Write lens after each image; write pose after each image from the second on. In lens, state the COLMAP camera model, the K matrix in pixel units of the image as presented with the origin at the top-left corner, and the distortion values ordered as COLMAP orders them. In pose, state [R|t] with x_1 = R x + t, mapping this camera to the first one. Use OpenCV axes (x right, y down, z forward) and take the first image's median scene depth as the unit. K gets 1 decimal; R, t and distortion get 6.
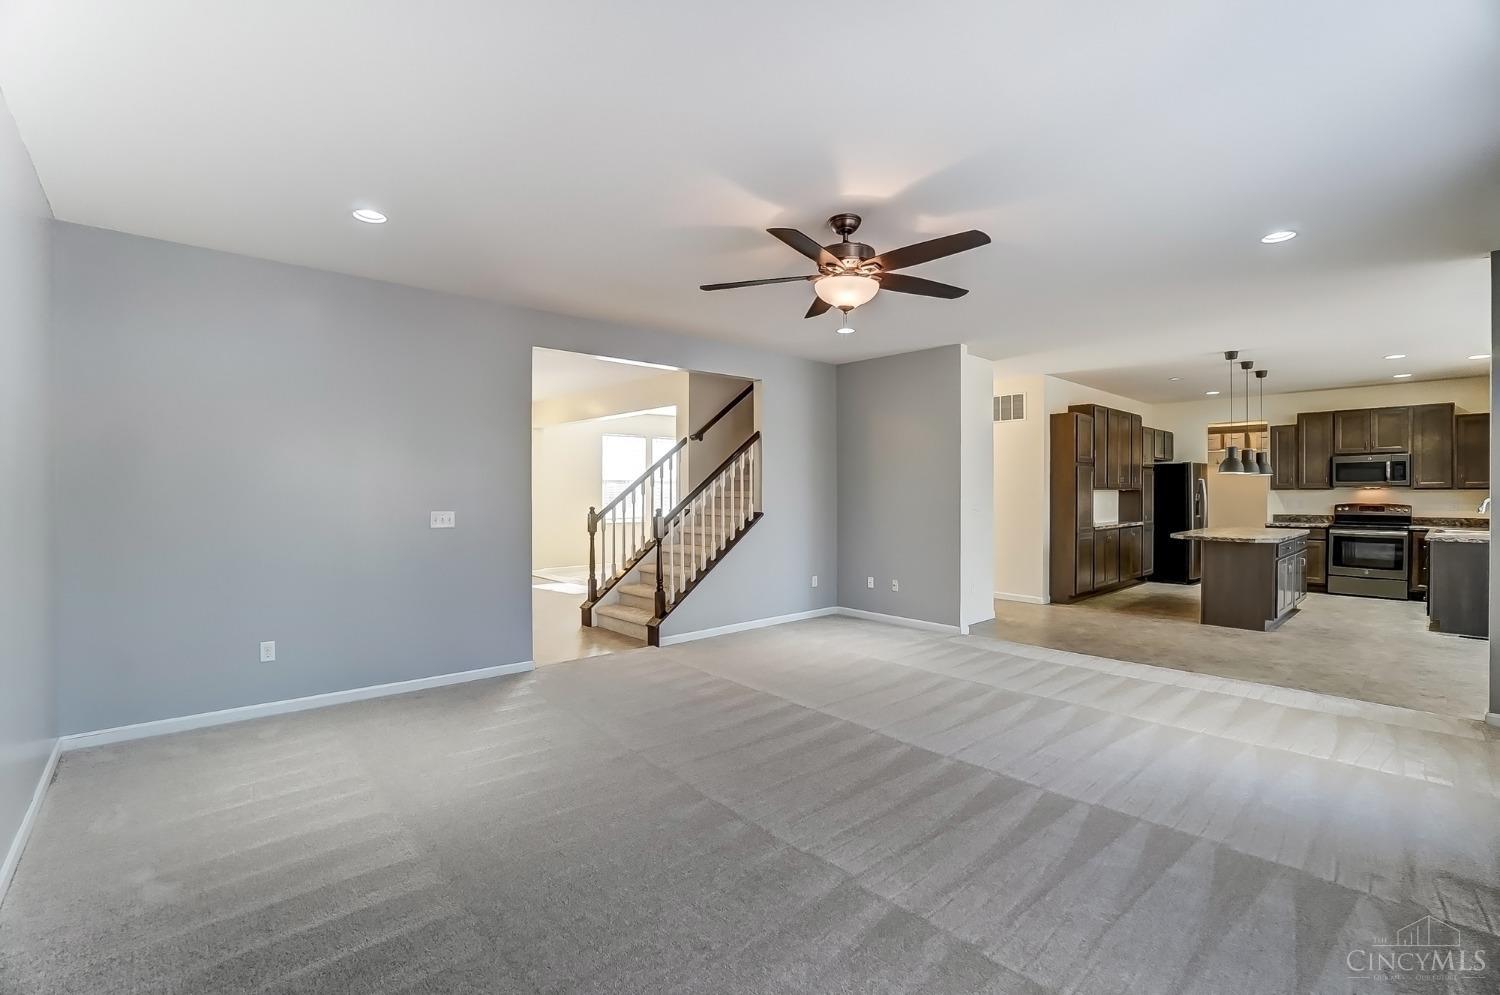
lens RADIAL K [[666.7, 0, 744.6], [0, 666.7, 497.4], [0, 0, 1]] dist [-0.033659, 0.007486]
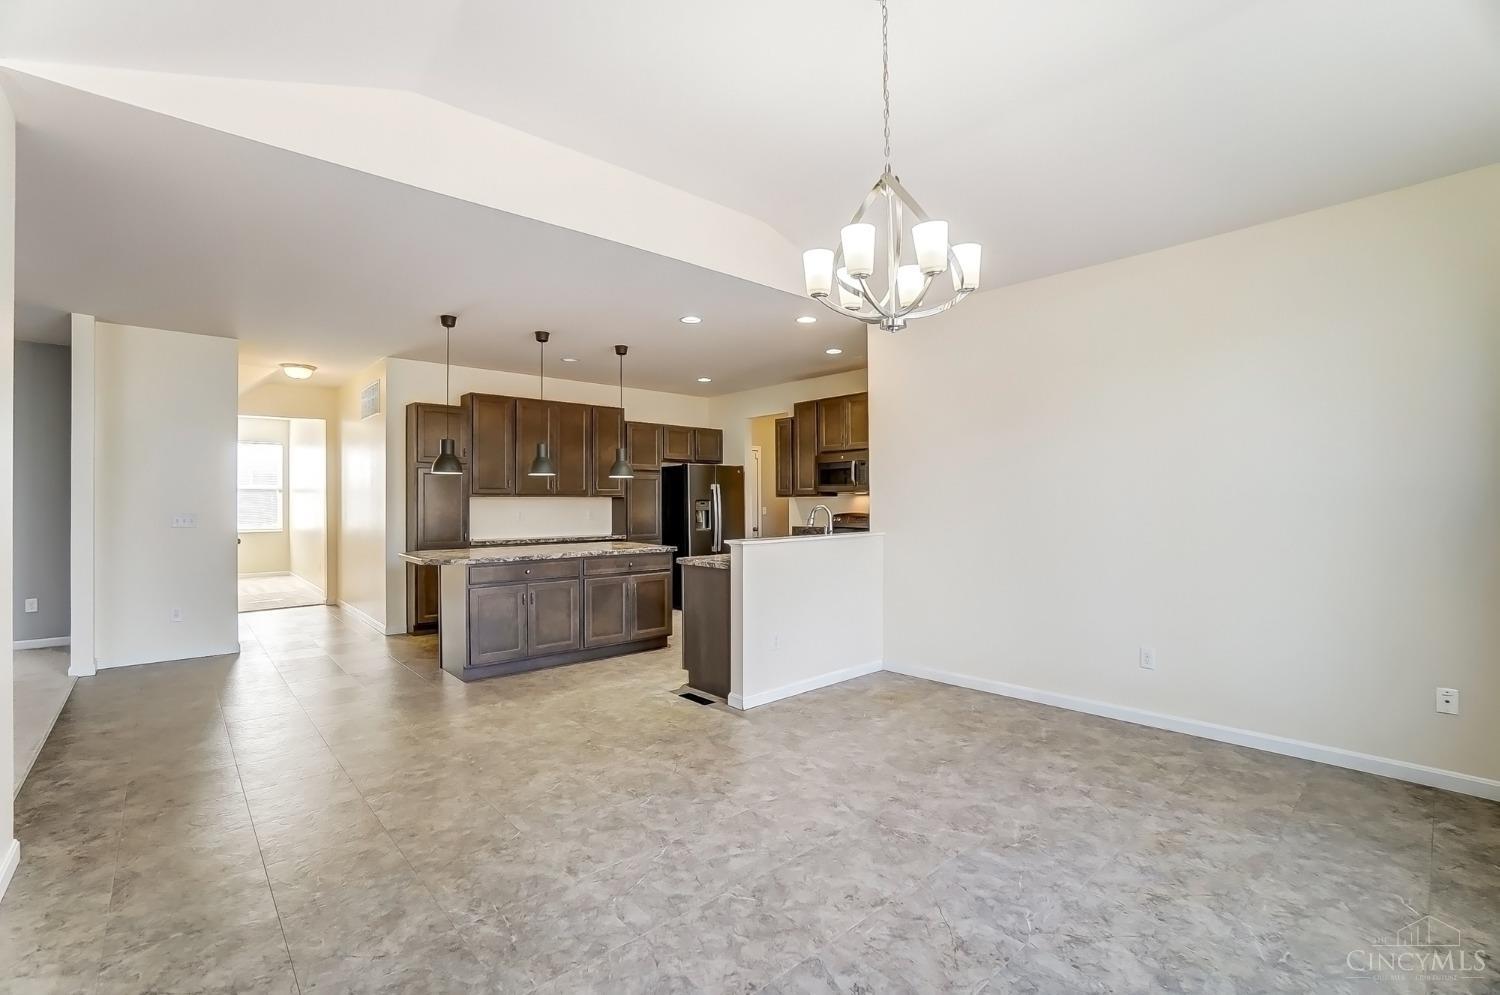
lens RADIAL K [[666.7, 0, 734.9], [0, 666.7, 511.6], [0, 0, 1]] dist [-0.033659, 0.007486]
pose [[0.999501, -0.000890, -0.031590, 0.836292], [0.001089, 0.999980, 0.006276, 0.001350], [0.031584, -0.006308, 0.999481, 0.174074]]
